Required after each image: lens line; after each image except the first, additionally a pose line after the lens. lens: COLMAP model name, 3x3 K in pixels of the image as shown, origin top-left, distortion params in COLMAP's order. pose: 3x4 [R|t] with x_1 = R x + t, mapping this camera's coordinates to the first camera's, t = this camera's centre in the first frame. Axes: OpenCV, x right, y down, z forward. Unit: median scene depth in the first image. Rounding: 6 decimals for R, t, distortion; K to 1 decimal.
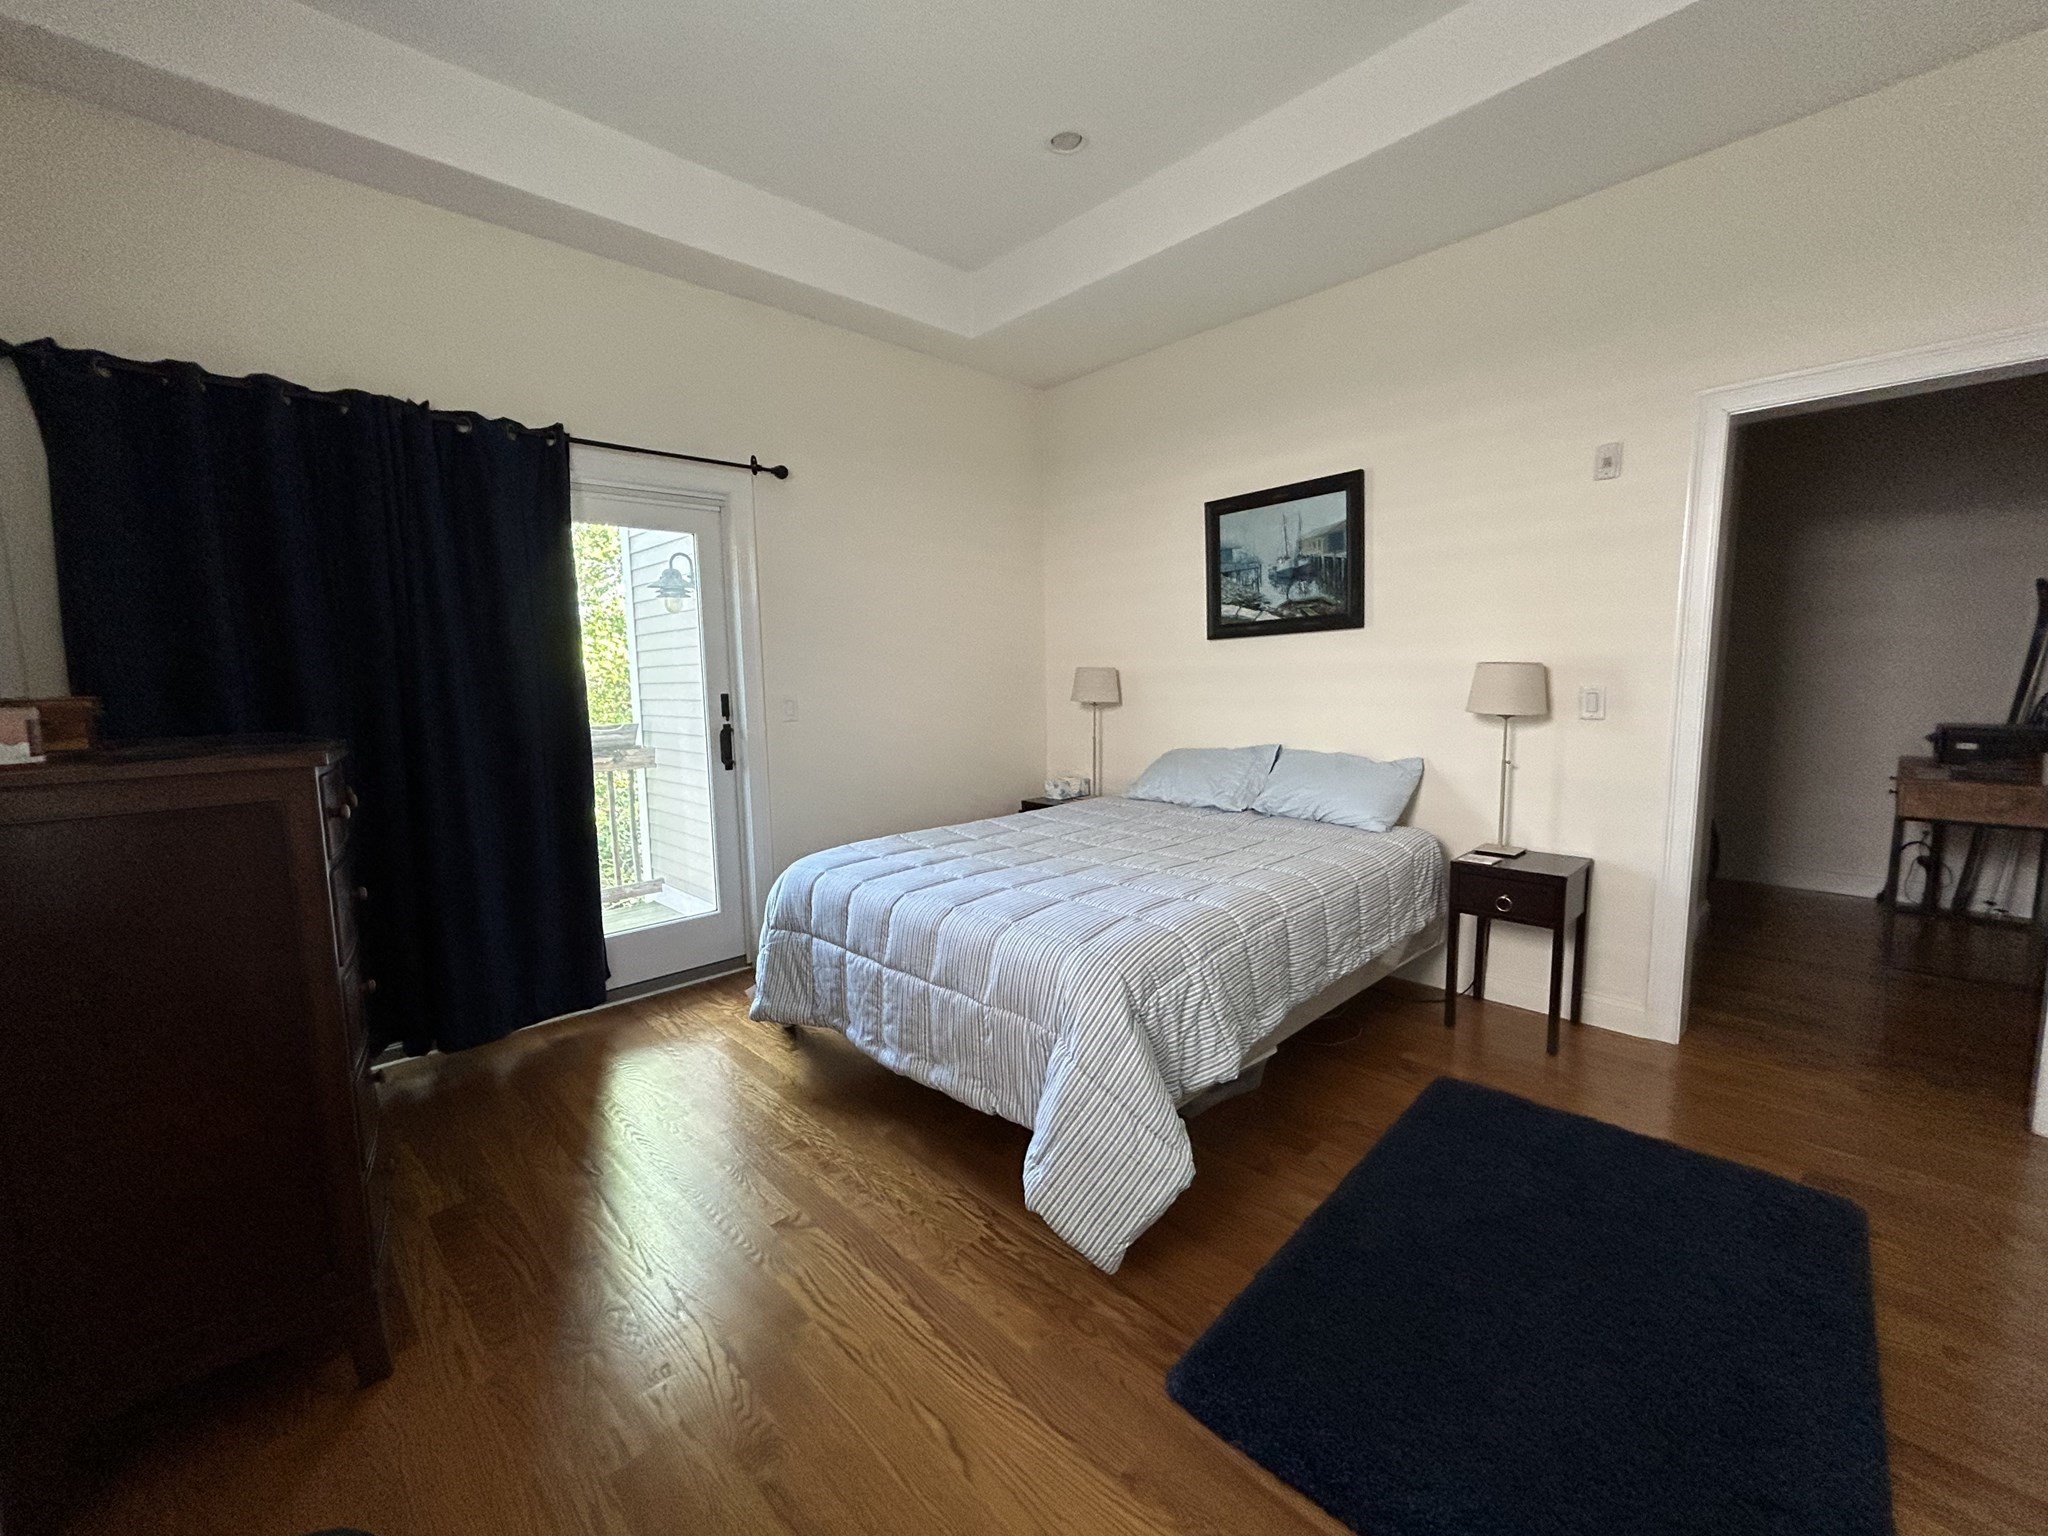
lens RADIAL K [[835.6, 0, 1019.1], [0, 835.6, 777.4], [0, 0, 1]] dist [0.004720, -0.000201]
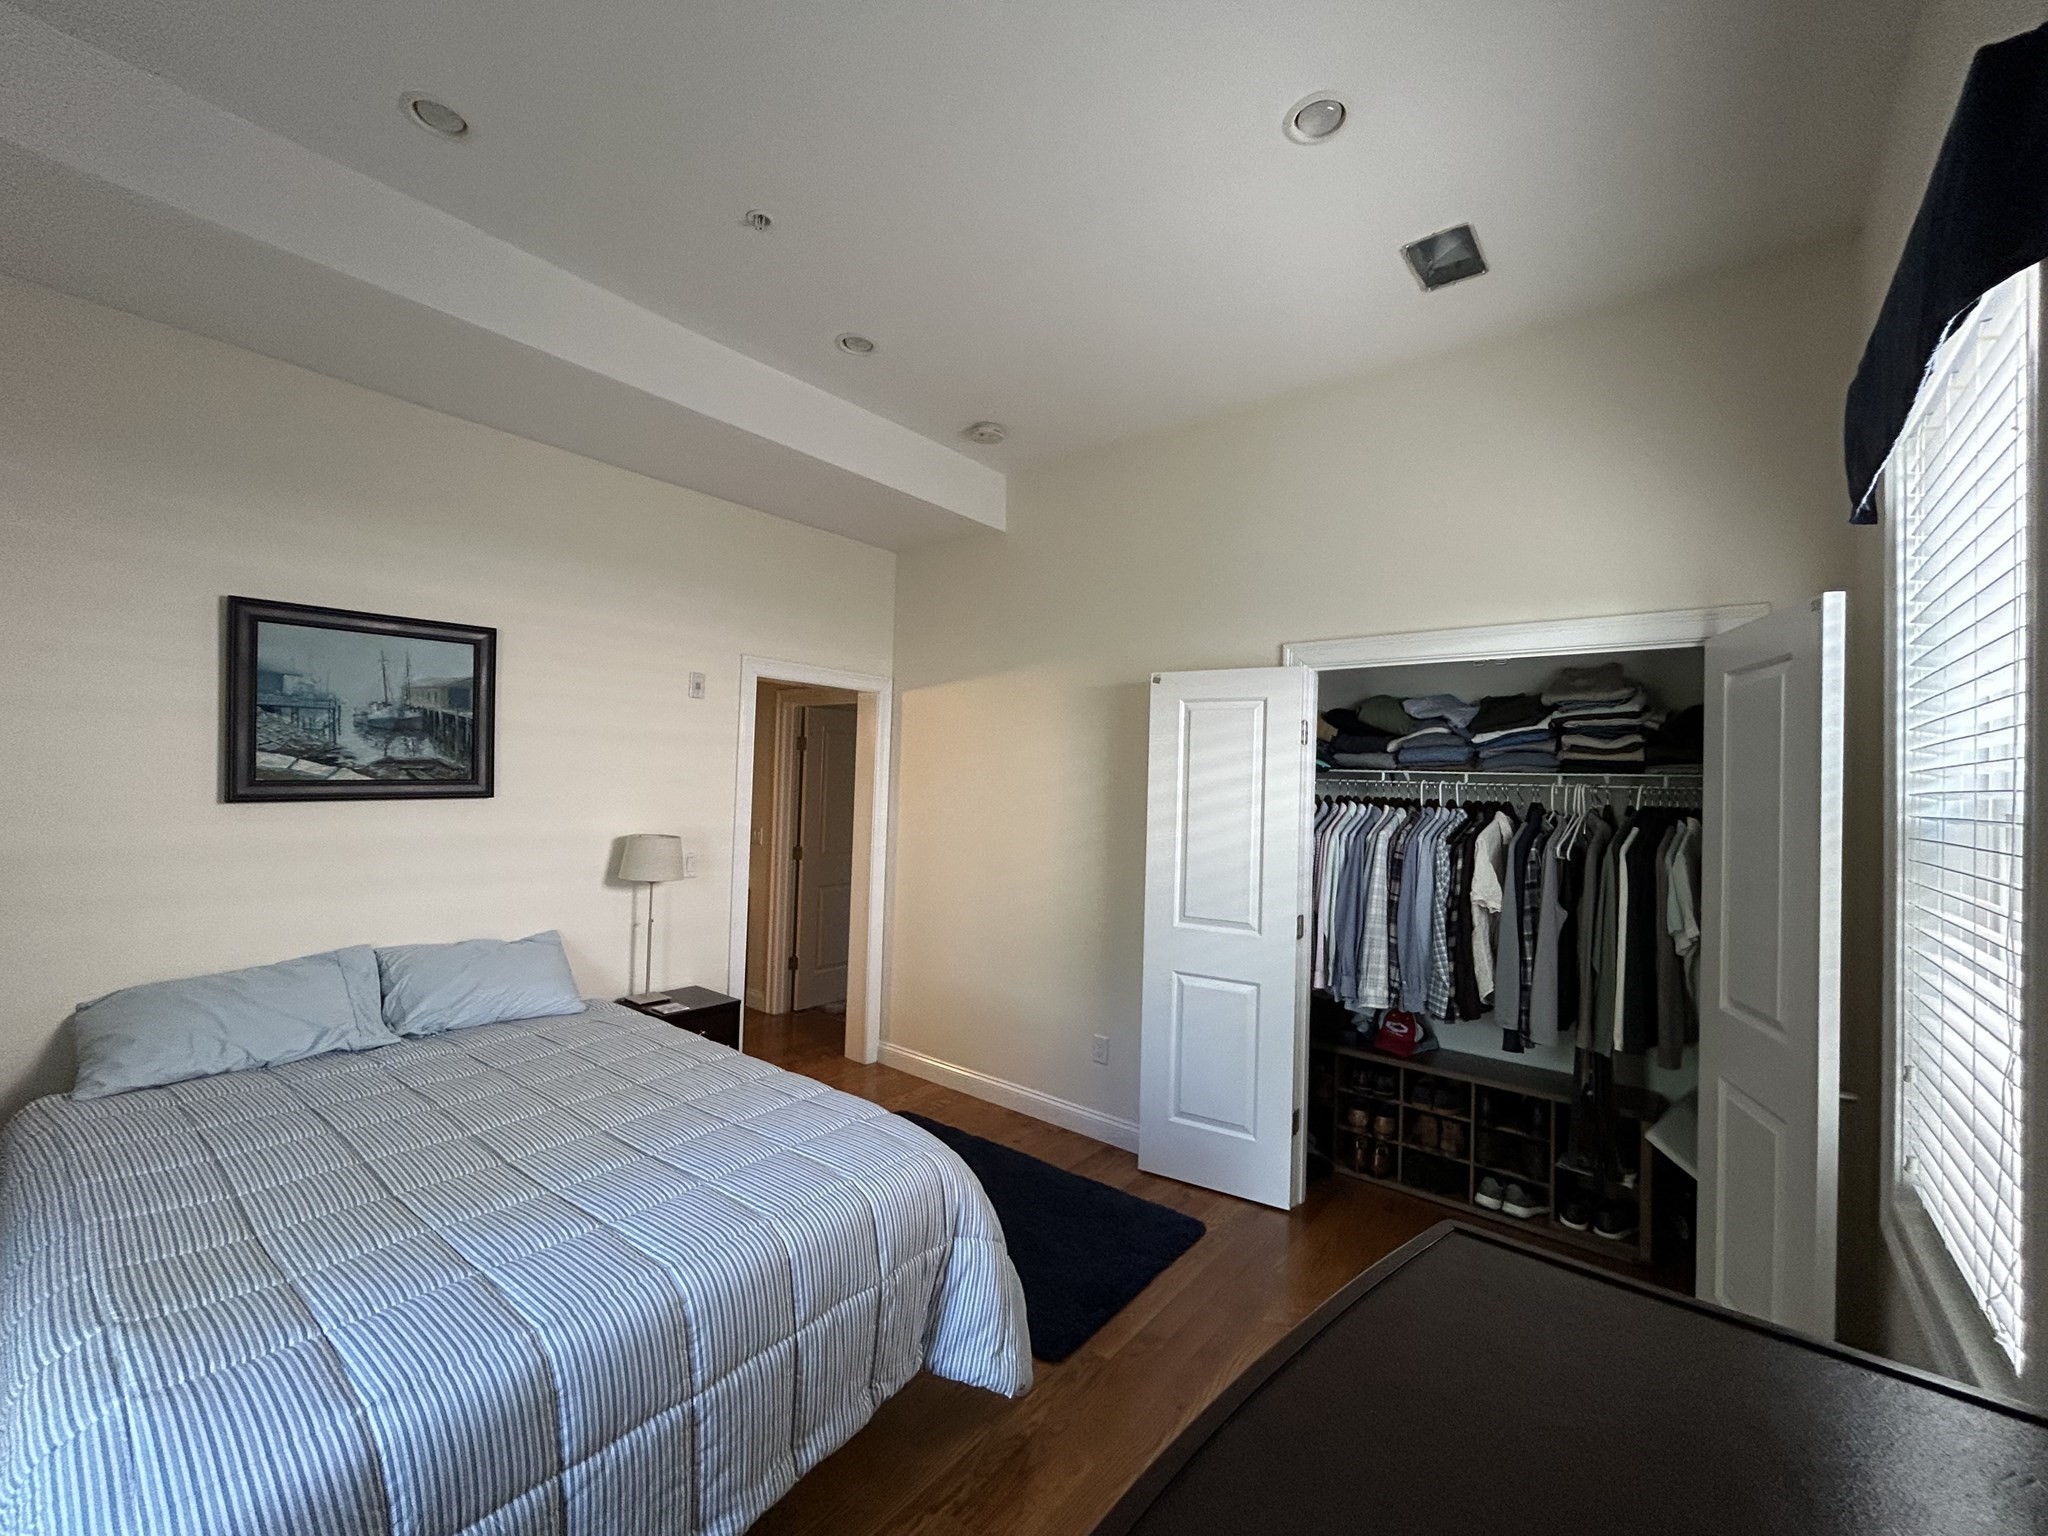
lens RADIAL K [[835.6, 0, 1018.3], [0, 835.6, 770.9], [0, 0, 1]] dist [0.004720, -0.000201]
pose [[-0.120538, 0.032297, 0.992183, -0.530680], [0.099711, 0.994810, -0.020269, -0.125902], [-0.987688, 0.096489, -0.123132, 0.519351]]
